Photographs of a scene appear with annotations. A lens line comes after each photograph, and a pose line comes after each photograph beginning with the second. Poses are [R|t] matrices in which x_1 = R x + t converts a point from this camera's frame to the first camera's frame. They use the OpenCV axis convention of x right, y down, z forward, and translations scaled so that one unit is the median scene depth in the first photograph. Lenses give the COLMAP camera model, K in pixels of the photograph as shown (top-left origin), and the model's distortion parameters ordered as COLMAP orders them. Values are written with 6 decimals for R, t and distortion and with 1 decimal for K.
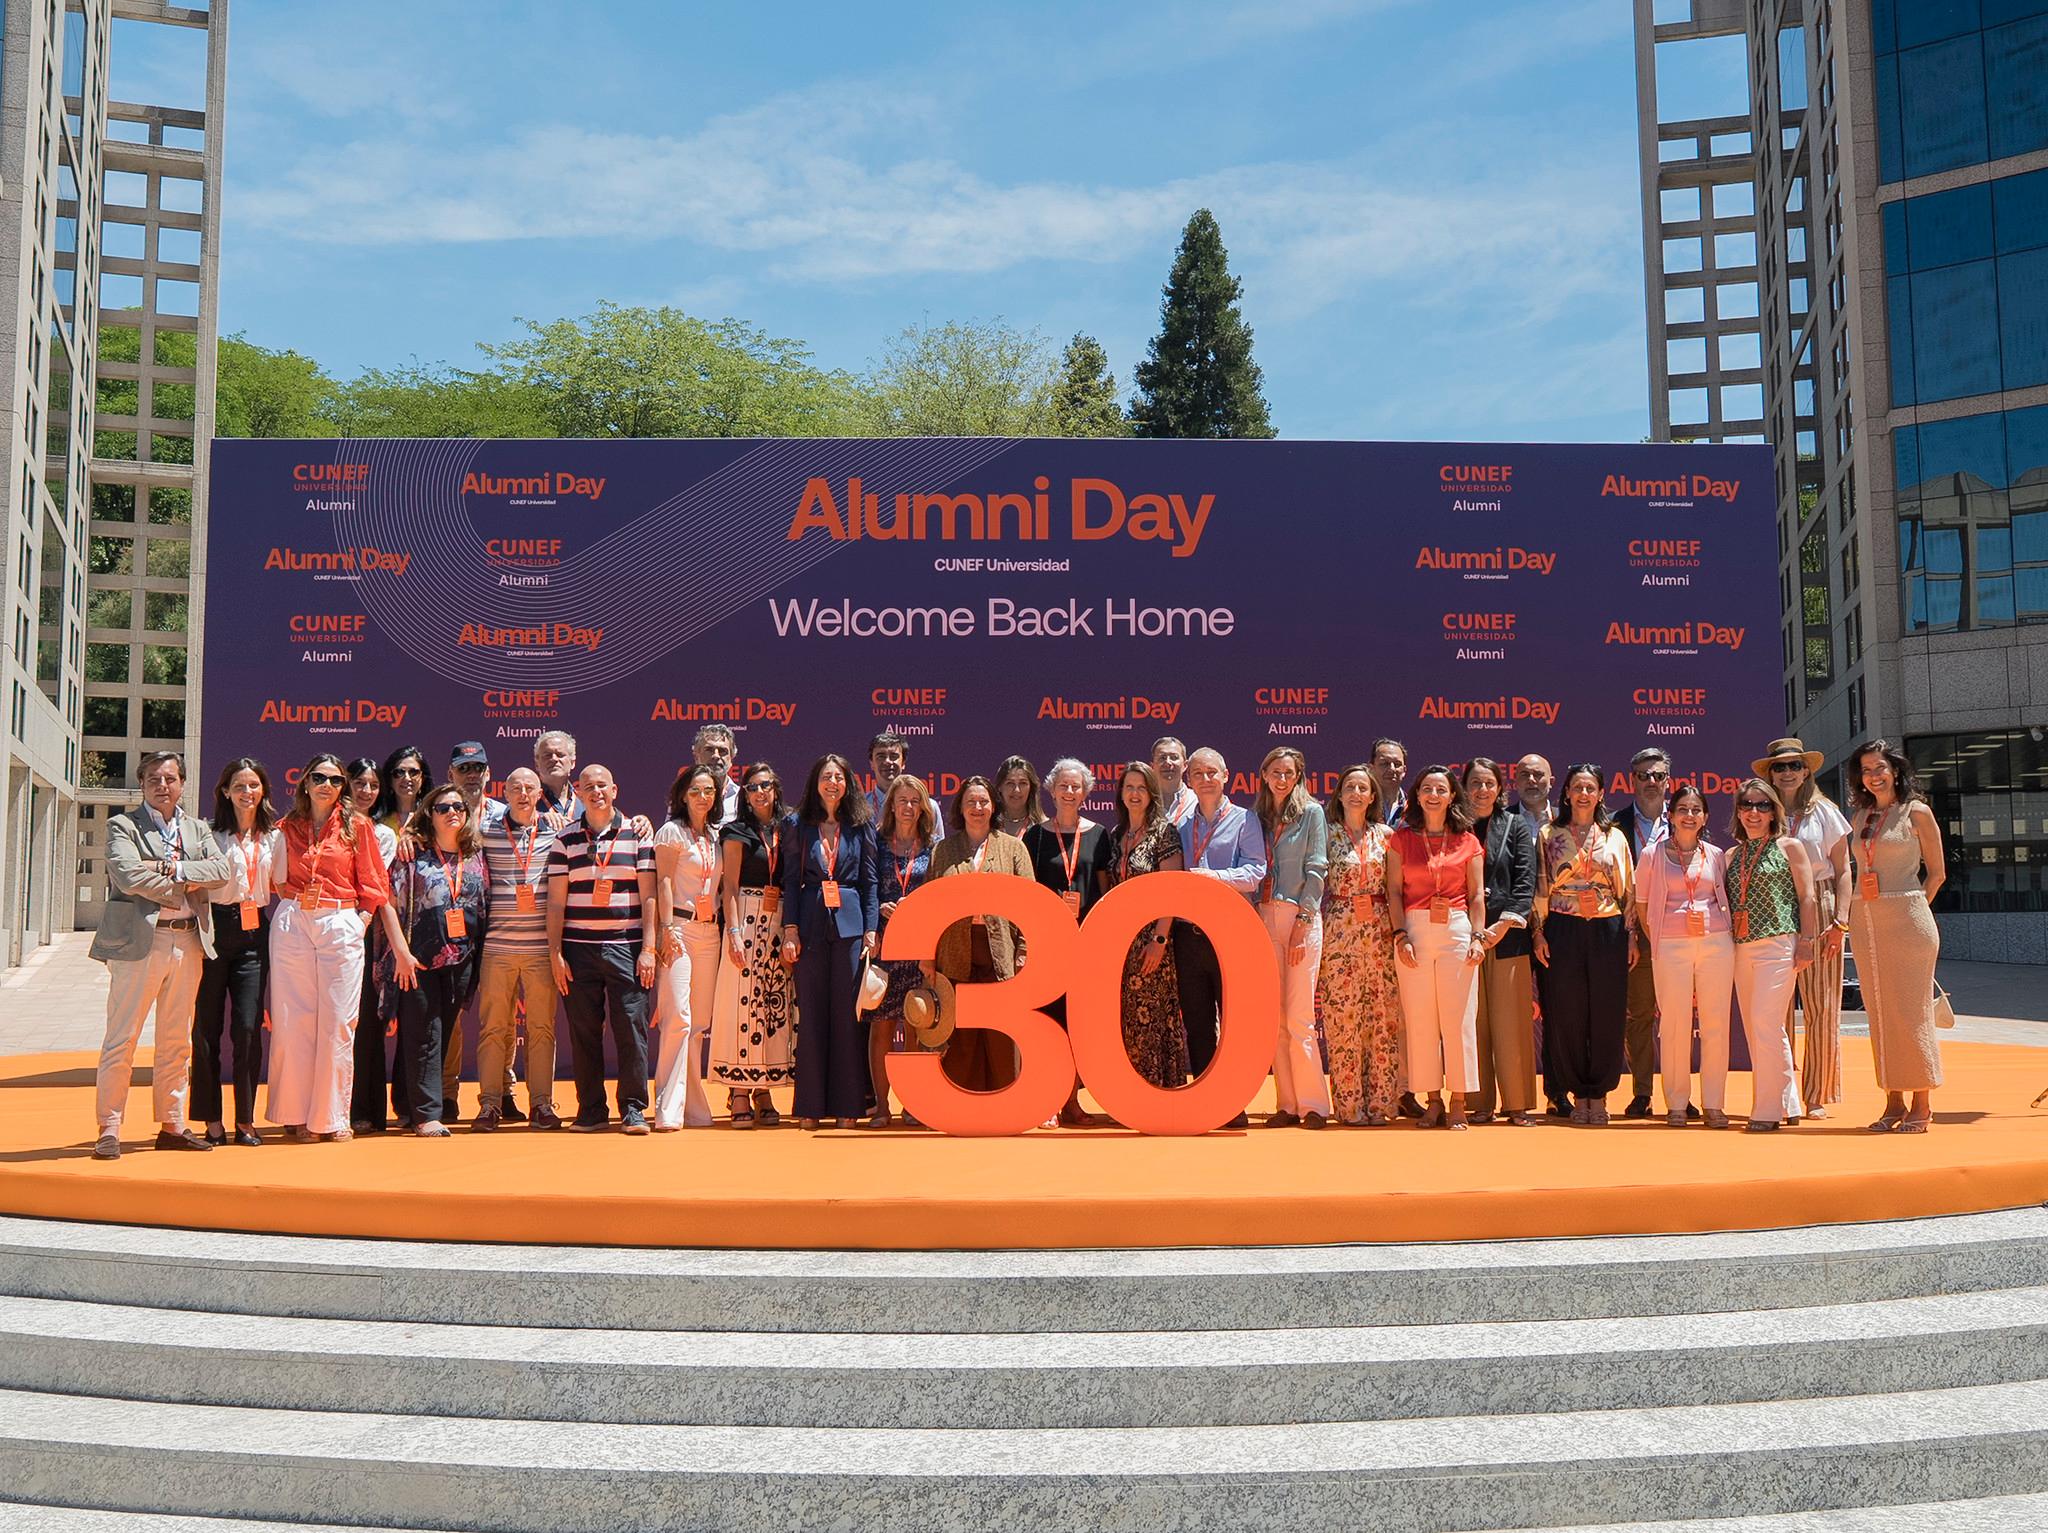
lens RADIAL K [[2702.1, 0, 1045.0], [0, 2702.1, 711.6], [0, 0, 1]] dist [-0.018452, 0.000000]
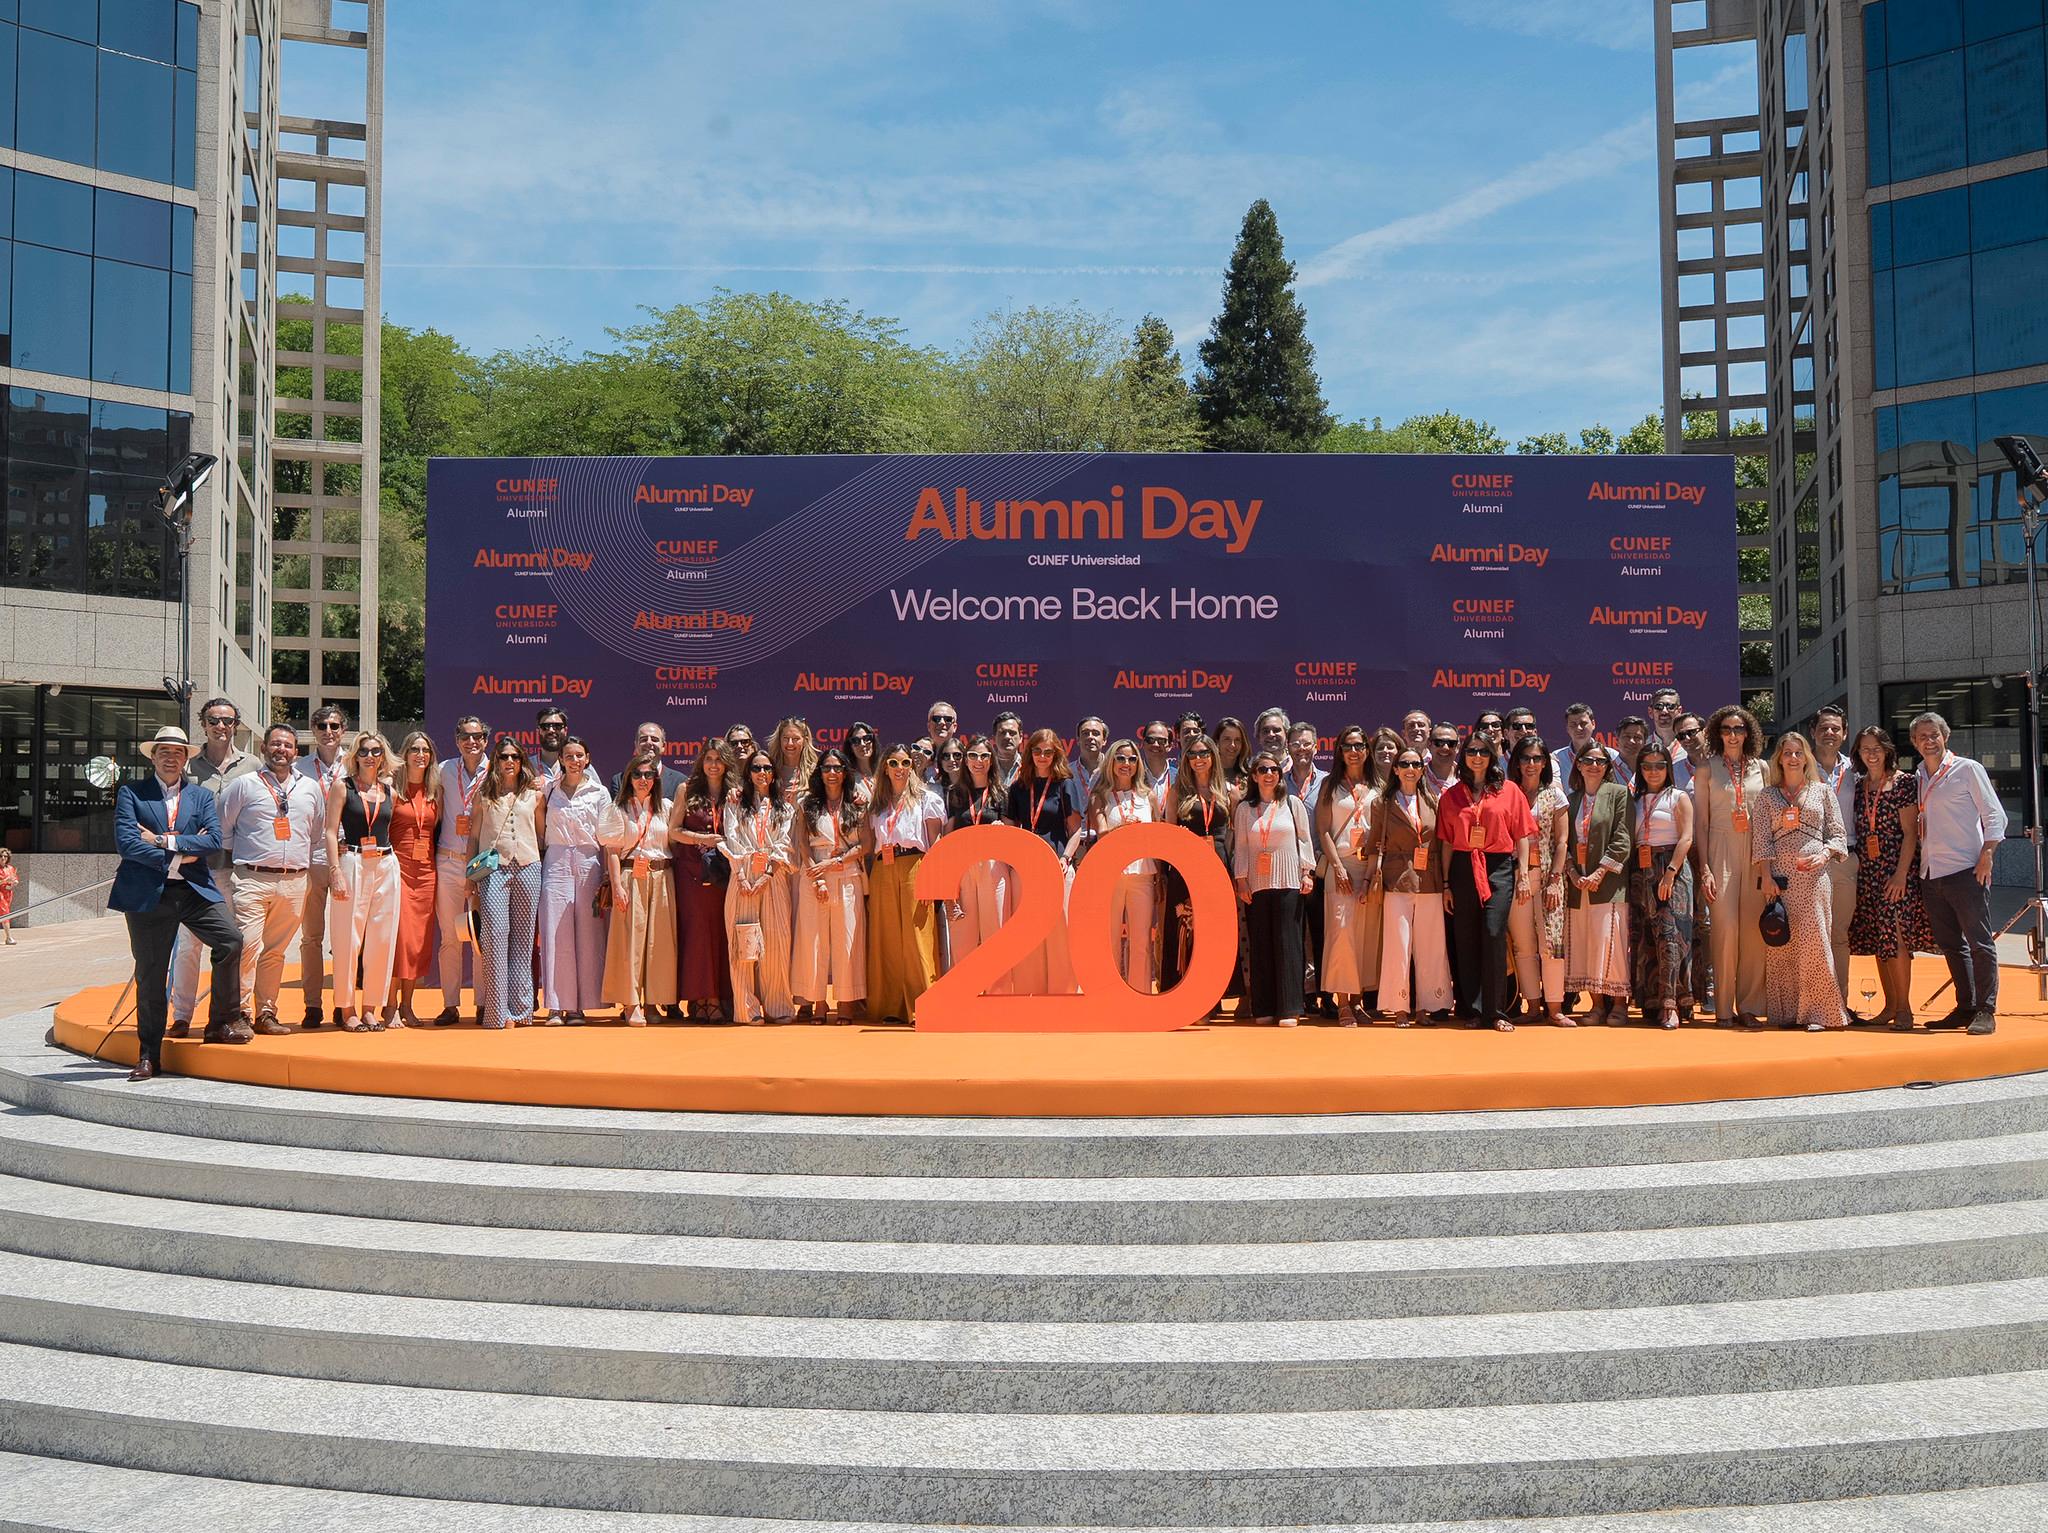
lens RADIAL K [[2515.7, 0, 1062.6], [0, 2515.7, 867.4], [0, 0, 1]] dist [-0.008915, 0.000000]
pose [[0.999777, -0.000215, -0.021123, -0.001994], [0.002111, 0.995963, 0.089738, -0.018893], [0.021019, -0.089763, 0.995741, -0.125035]]
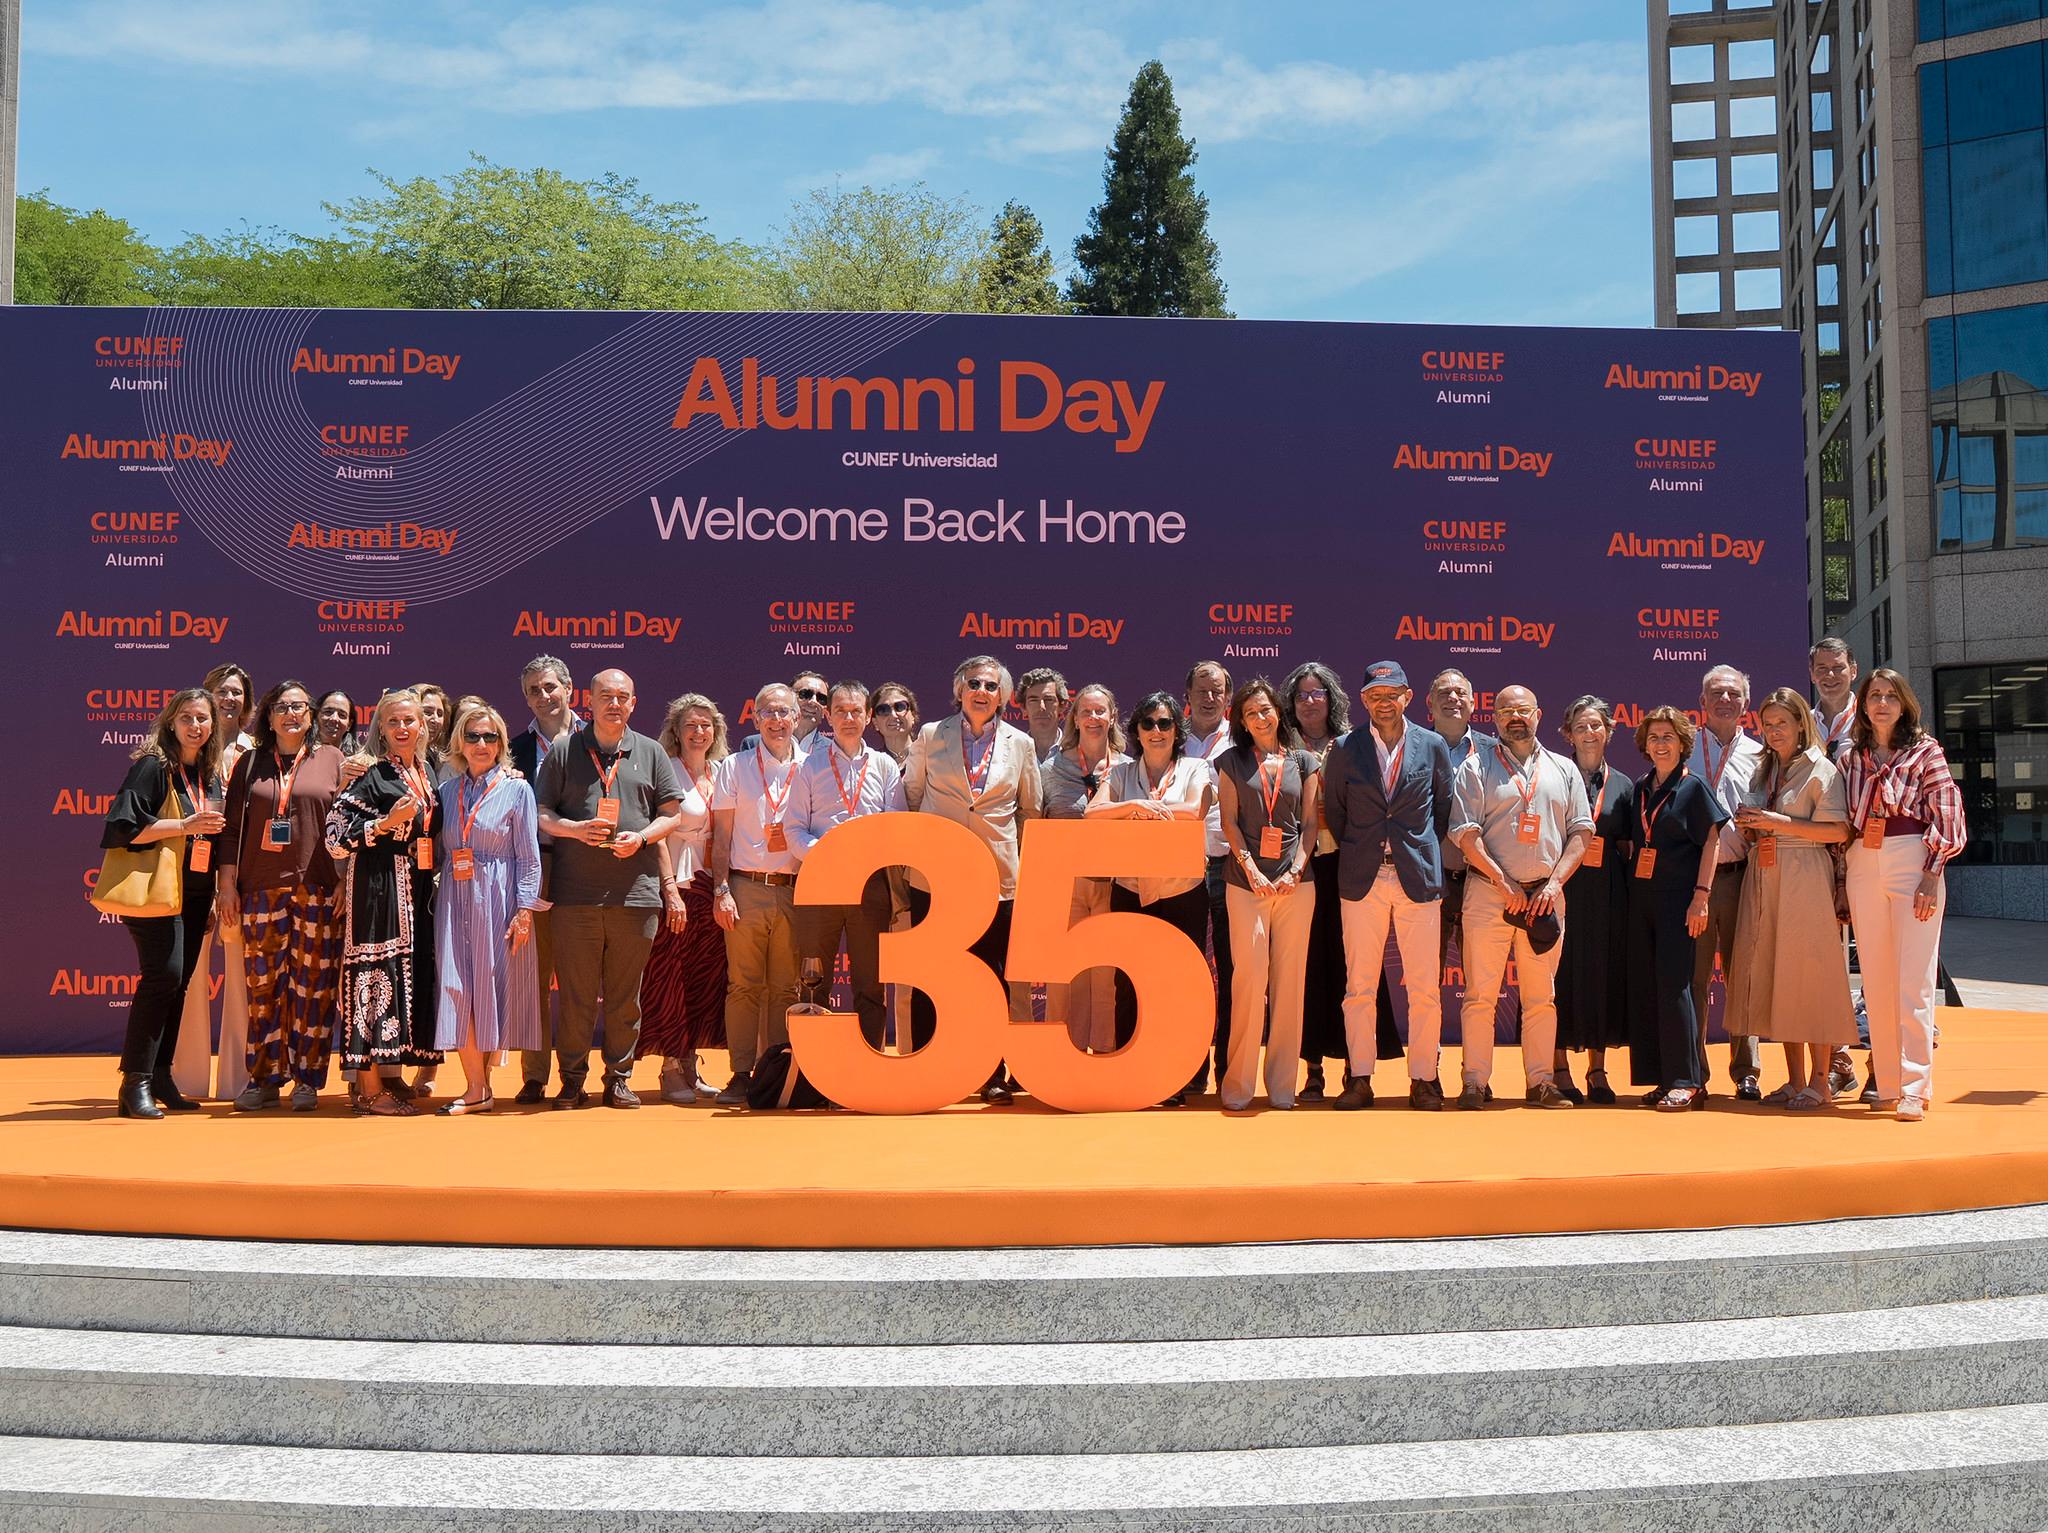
lens RADIAL K [[3018.2, 0, 1092.5], [0, 3018.2, 794.2], [0, 0, 1]] dist [-0.011241, 0.000000]
pose [[0.999167, 0.004726, 0.040534, 0.000661], [-0.006866, 0.998580, 0.052830, 0.001347], [-0.040227, -0.053064, 0.997781, 0.023419]]
